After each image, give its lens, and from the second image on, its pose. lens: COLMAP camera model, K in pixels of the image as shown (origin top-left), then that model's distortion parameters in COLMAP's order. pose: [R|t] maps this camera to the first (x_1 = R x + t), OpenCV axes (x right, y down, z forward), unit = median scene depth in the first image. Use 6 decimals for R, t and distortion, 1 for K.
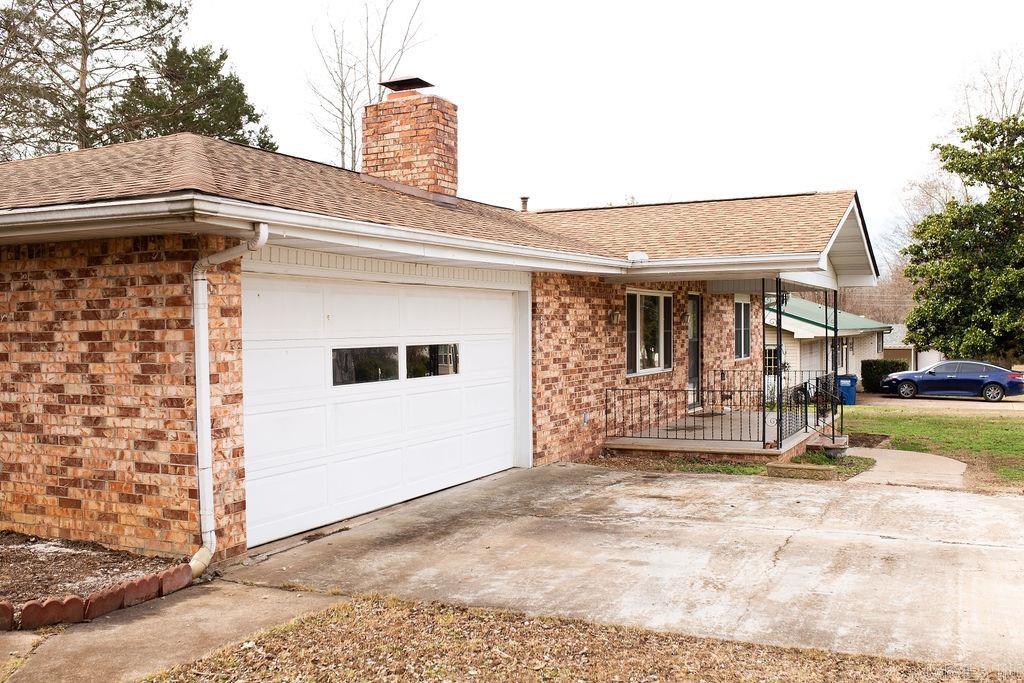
lens RADIAL K [[966.5, 0, 512.3], [0, 966.5, 340.6], [0, 0, 1]] dist [-0.022757, 0.000000]
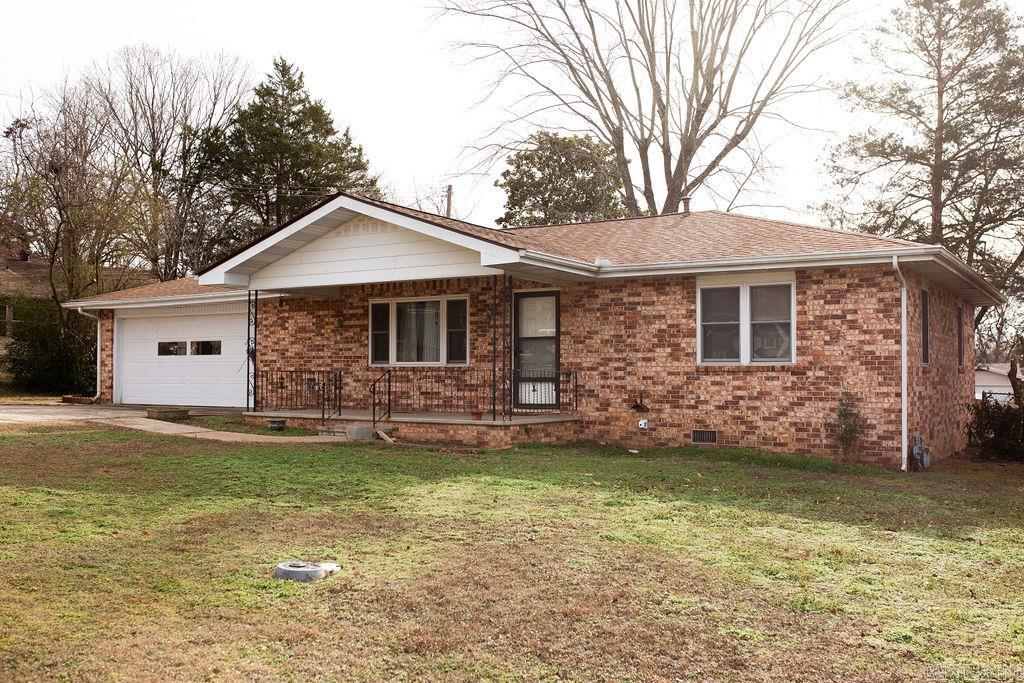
lens RADIAL K [[966.5, 0, 512.1], [0, 966.5, 342.5], [0, 0, 1]] dist [-0.022757, 0.000000]
pose [[-0.101876, -0.012970, -0.994713, 1.795587], [-0.009416, 0.999883, -0.012074, 0.024486], [0.994753, 0.008136, -0.101986, 1.668835]]
